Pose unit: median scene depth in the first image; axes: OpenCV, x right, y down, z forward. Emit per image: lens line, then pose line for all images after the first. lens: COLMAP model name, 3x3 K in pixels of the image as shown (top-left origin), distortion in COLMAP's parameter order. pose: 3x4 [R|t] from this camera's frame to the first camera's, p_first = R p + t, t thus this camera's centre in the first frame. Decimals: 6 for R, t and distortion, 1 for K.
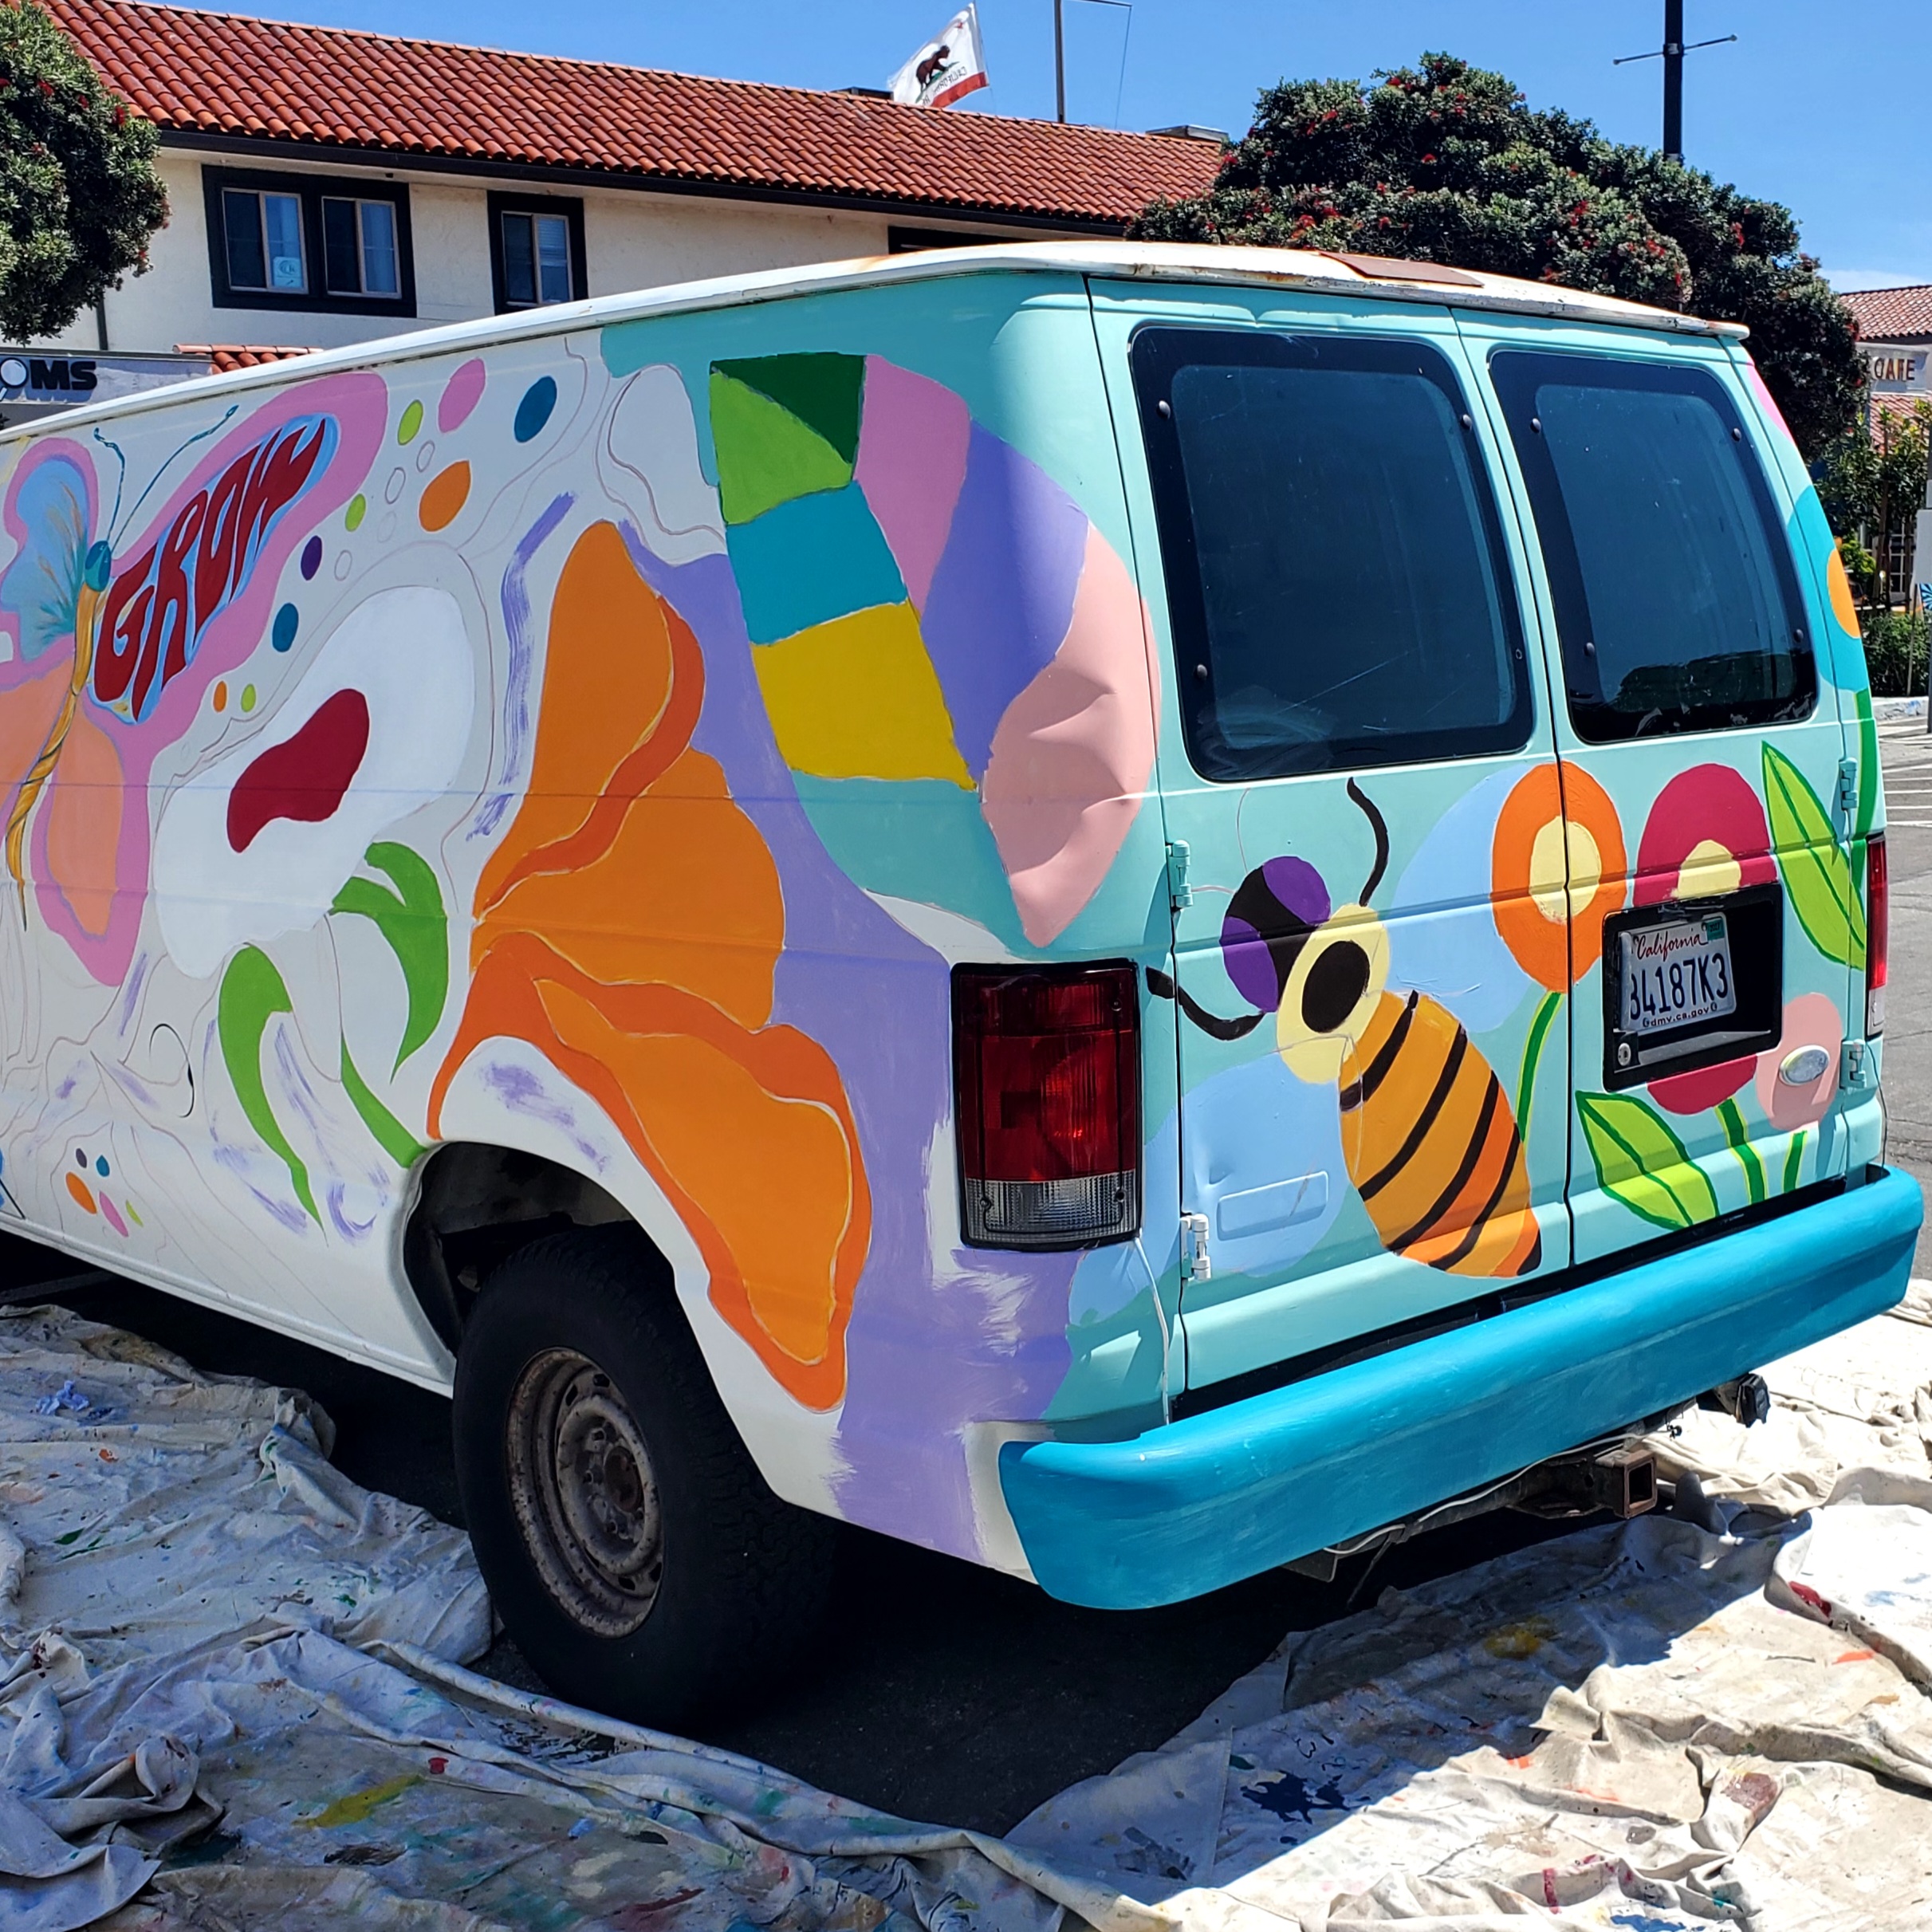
lens RADIAL K [[2594.7, 0, 969.7], [0, 2594.7, 965.5], [0, 0, 1]] dist [0.048958, 0.000000]
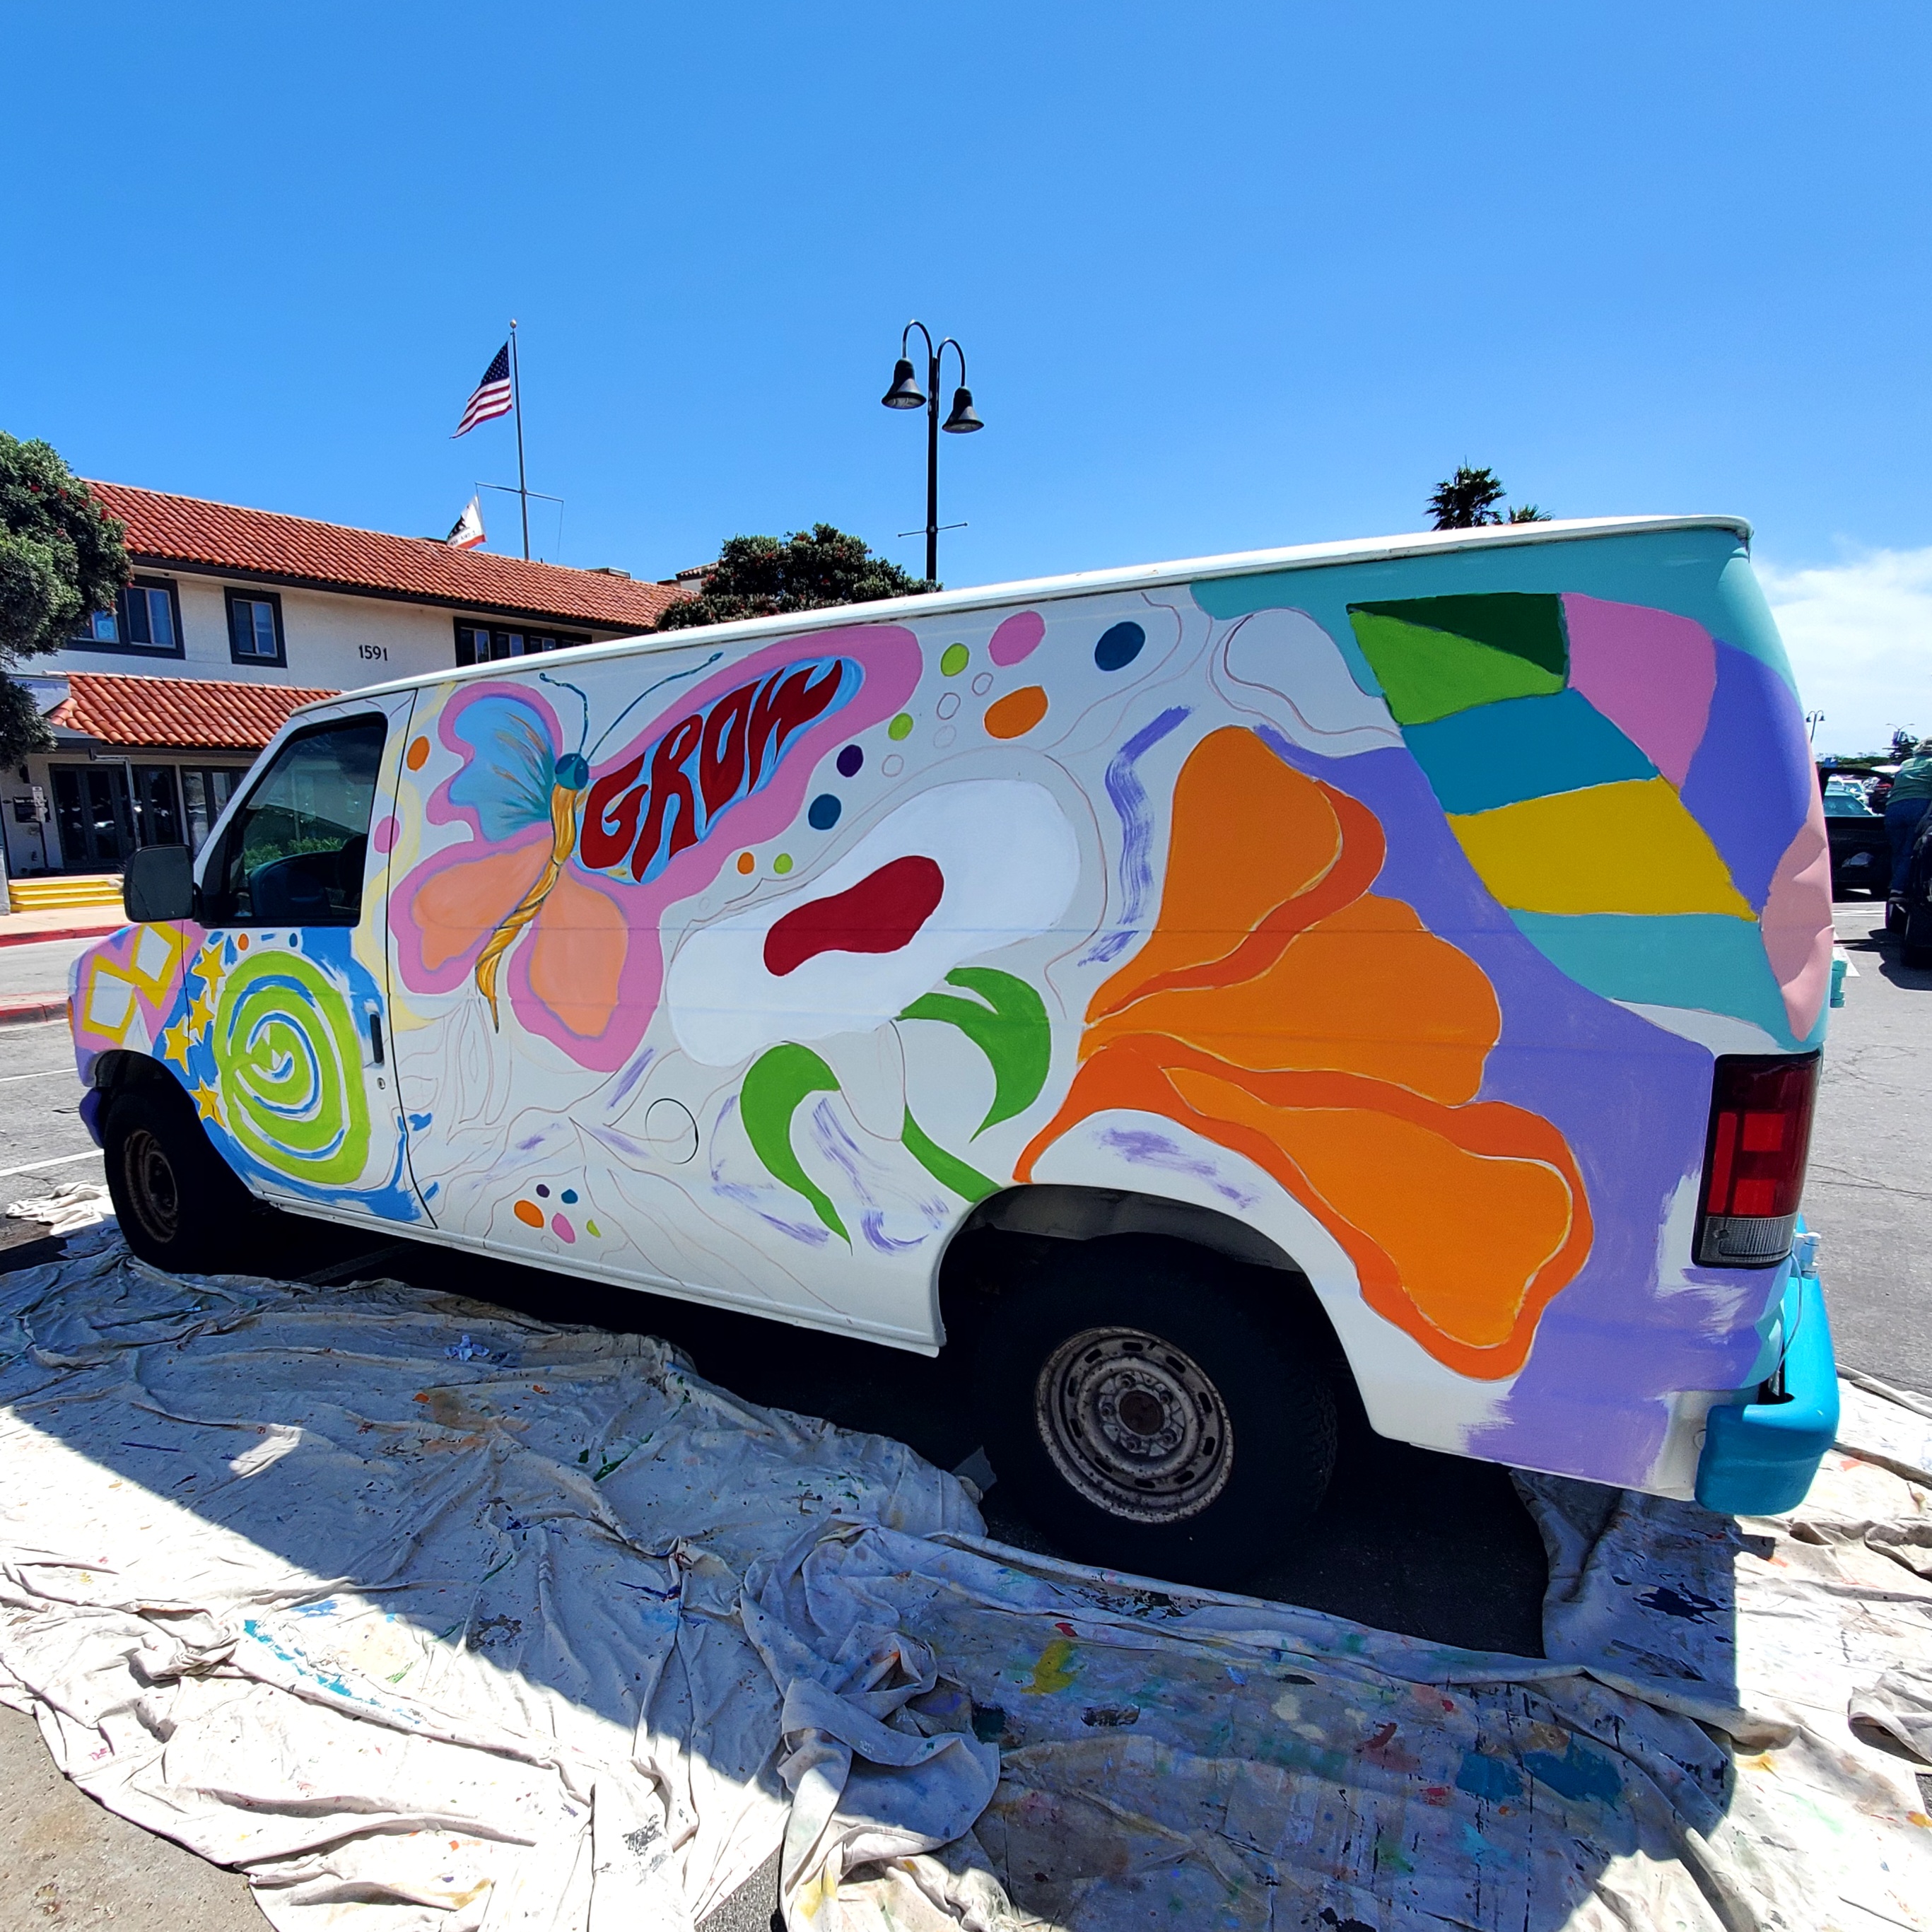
lens RADIAL K [[1367.2, 0, 763.6], [0, 1367.2, 1103.4], [0, 0, 1]] dist [-0.006264, 0.037963]
pose [[0.979932, -0.034268, 0.196365, -0.502946], [0.022442, 0.997815, 0.062137, -0.024785], [-0.198065, -0.056484, 0.978560, 0.333264]]
